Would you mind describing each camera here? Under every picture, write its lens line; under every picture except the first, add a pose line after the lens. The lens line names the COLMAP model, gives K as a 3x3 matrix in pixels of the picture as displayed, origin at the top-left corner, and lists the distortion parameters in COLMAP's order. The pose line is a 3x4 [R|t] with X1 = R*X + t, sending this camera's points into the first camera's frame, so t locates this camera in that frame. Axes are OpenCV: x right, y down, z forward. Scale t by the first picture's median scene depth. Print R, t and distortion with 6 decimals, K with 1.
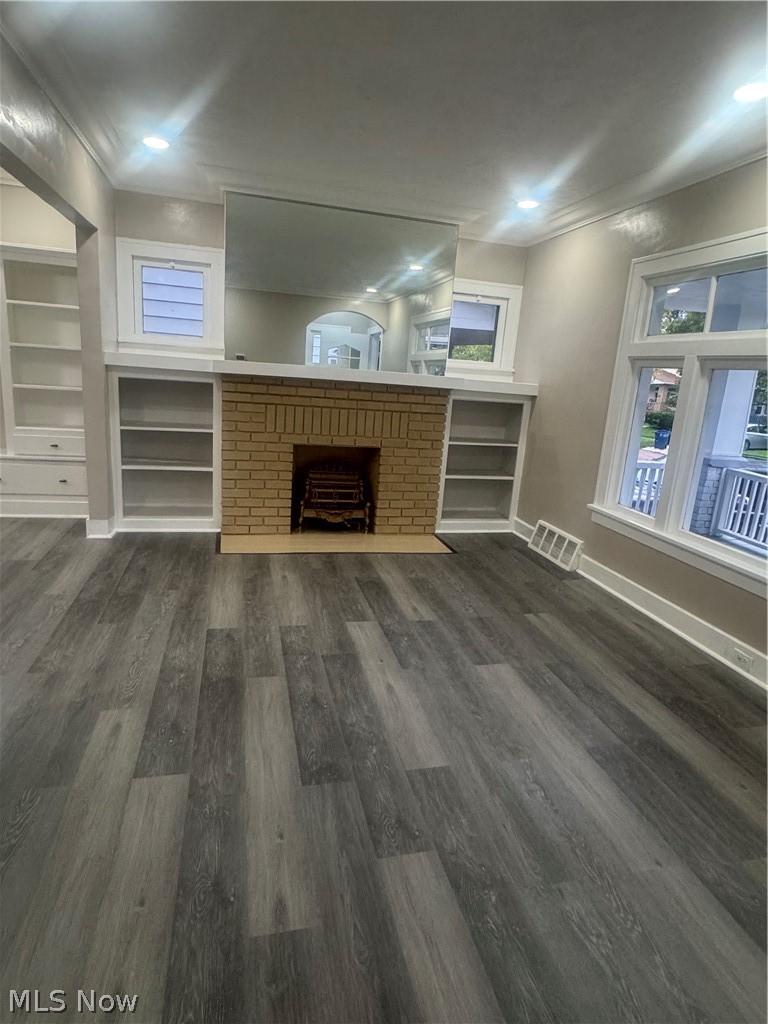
lens RADIAL K [[584.6, 0, 385.8], [0, 584.6, 511.9], [0, 0, 1]] dist [-0.003175, 0.000535]
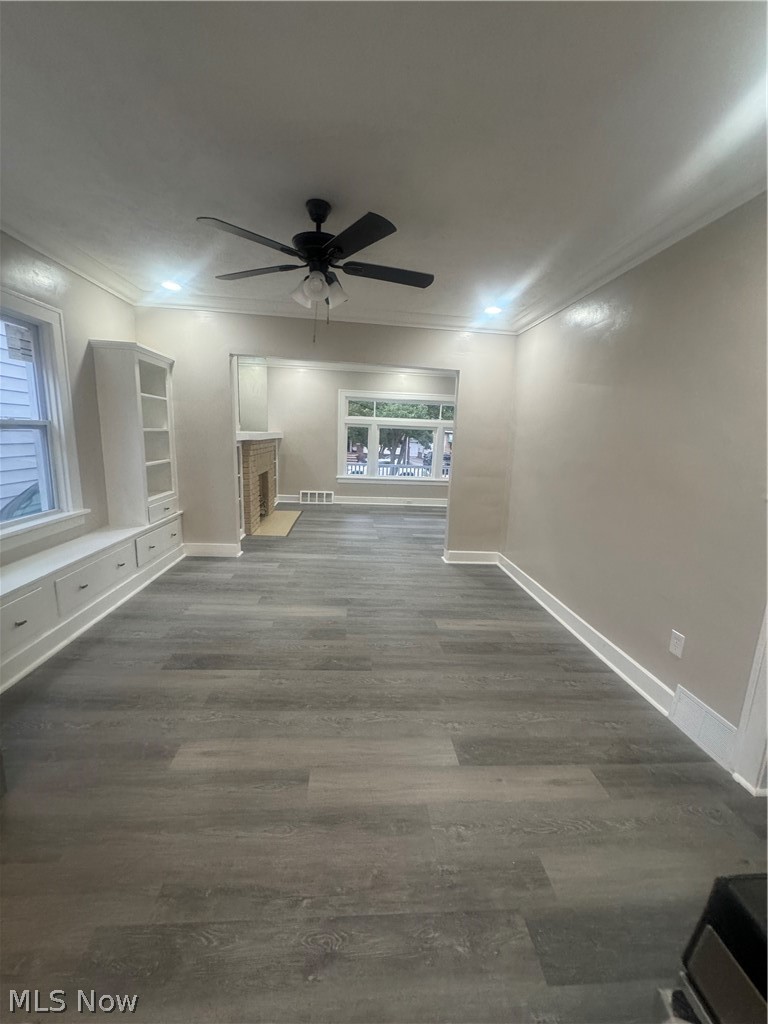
lens RADIAL K [[407.0, 0, 385.9], [0, 407.0, 512.0], [0, 0, 1]] dist [-0.001521, -0.000553]
pose [[0.166824, -0.252023, 0.953233, -1.479067], [0.205949, 0.954363, 0.216279, -0.222281], [-0.964238, 0.160237, 0.211114, 0.416628]]
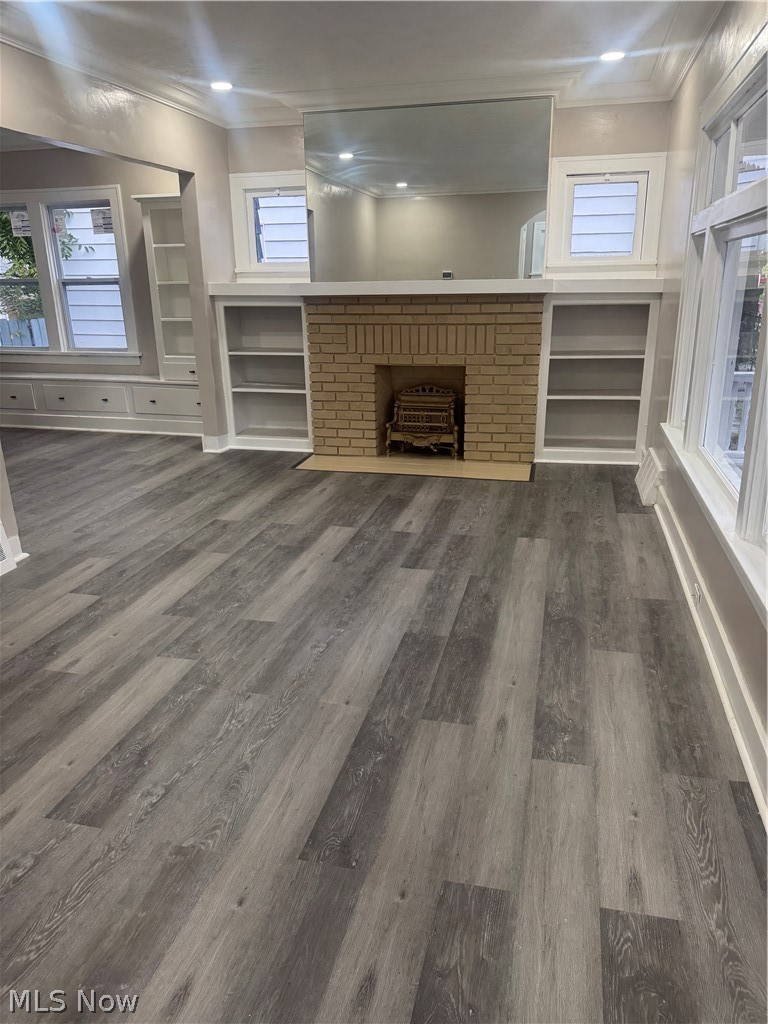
lens RADIAL K [[710.6, 0, 384.8], [0, 710.6, 512.2], [0, 0, 1]] dist [0.152948, -0.273092]
pose [[0.880323, 0.063103, -0.470160, 0.498894], [-0.033598, 0.996918, 0.070894, 0.053299], [0.473184, -0.046613, 0.879730, -0.081267]]
